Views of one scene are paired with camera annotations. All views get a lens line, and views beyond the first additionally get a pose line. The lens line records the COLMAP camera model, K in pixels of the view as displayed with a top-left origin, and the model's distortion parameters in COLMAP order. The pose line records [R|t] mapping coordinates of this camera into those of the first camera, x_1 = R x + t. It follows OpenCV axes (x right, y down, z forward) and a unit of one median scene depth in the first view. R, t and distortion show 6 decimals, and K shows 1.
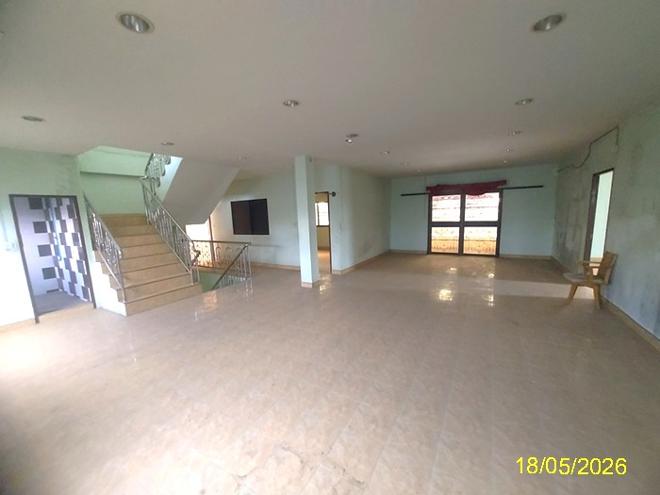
lens RADIAL K [[263.3, 0, 330.0], [0, 263.3, 247.5], [0, 0, 1]] dist [0.000726, 0.000047]
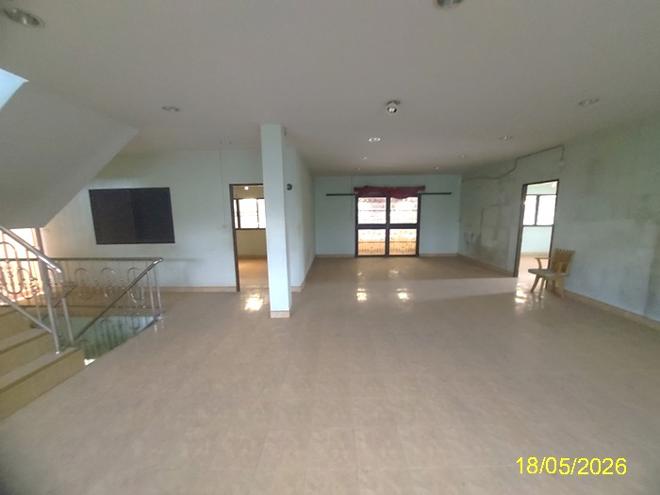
lens RADIAL K [[264.9, 0, 330.0], [0, 264.9, 247.5], [0, 0, 1]] dist [-0.009904, 0.000233]
pose [[0.868147, -0.041864, 0.494539, -0.213808], [0.047869, 0.998853, 0.000523, -0.018550], [-0.493994, 0.023219, 0.869156, 0.228473]]
